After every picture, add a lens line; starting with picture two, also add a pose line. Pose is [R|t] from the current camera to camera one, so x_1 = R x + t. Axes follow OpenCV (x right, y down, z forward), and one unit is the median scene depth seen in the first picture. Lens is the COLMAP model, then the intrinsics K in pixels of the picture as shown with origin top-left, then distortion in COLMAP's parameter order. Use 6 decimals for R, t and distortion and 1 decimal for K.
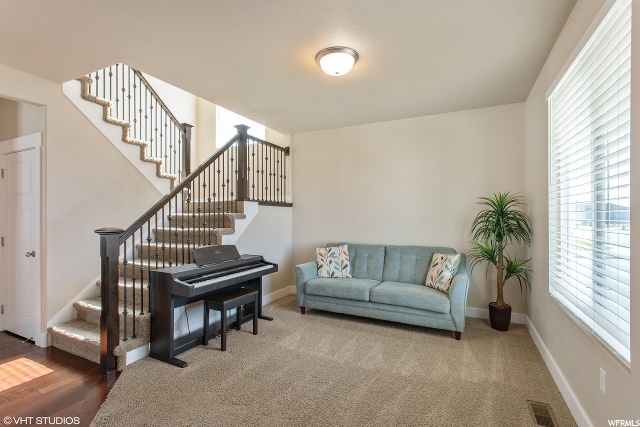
lens RADIAL K [[304.3, 0, 318.9], [0, 304.3, 214.0], [0, 0, 1]] dist [0.000834, -0.000038]
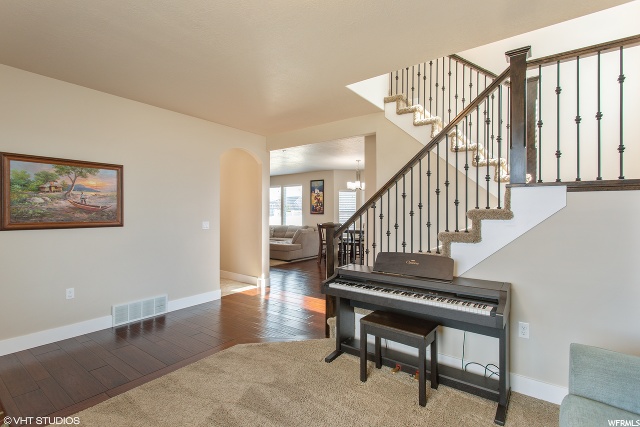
lens RADIAL K [[304.3, 0, 316.9], [0, 304.3, 213.3], [0, 0, 1]] dist [0.000834, -0.000038]
pose [[-0.195232, -0.000940, -0.980757, 0.373126], [0.002127, 0.999997, -0.001382, 0.005730], [0.980755, -0.002356, -0.195230, 0.766793]]
